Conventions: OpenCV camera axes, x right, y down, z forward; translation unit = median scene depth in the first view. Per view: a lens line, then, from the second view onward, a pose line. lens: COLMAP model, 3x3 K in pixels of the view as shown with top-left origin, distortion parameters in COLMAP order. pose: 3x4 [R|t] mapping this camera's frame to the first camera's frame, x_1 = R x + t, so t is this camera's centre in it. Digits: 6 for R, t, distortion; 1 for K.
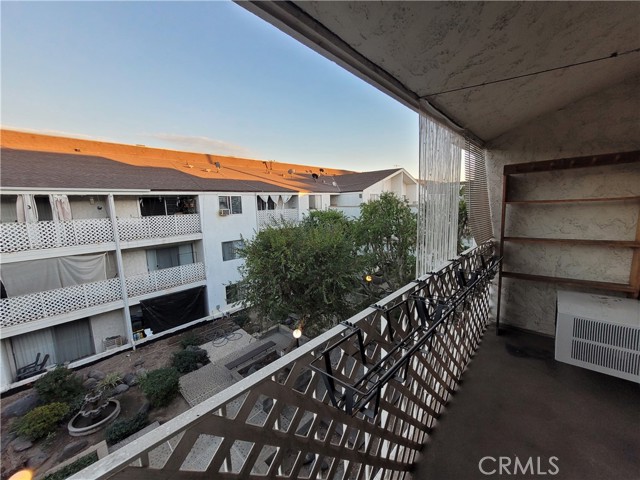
lens RADIAL K [[256.5, 0, 325.9], [0, 256.5, 241.8], [0, 0, 1]] dist [-0.000569, 0.000466]
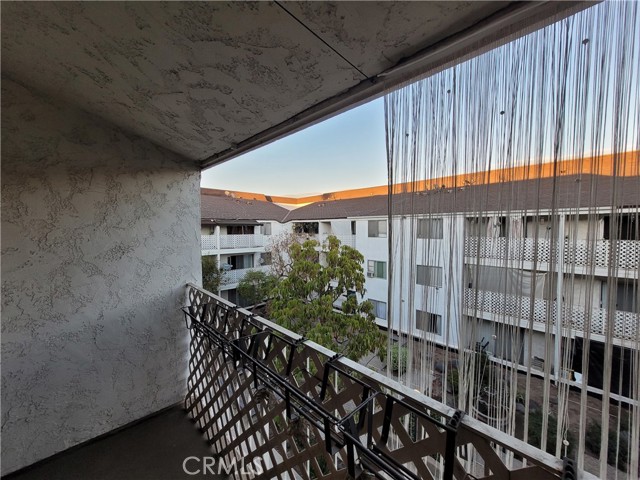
lens RADIAL K [[256.5, 0, 319.4], [0, 256.5, 239.9], [0, 0, 1]] dist [-0.000569, 0.000466]
pose [[-0.083205, 0.074603, -0.993736, 0.197534], [-0.149499, 0.984974, 0.086463, -0.037842], [0.985255, 0.155757, -0.070802, 0.186227]]
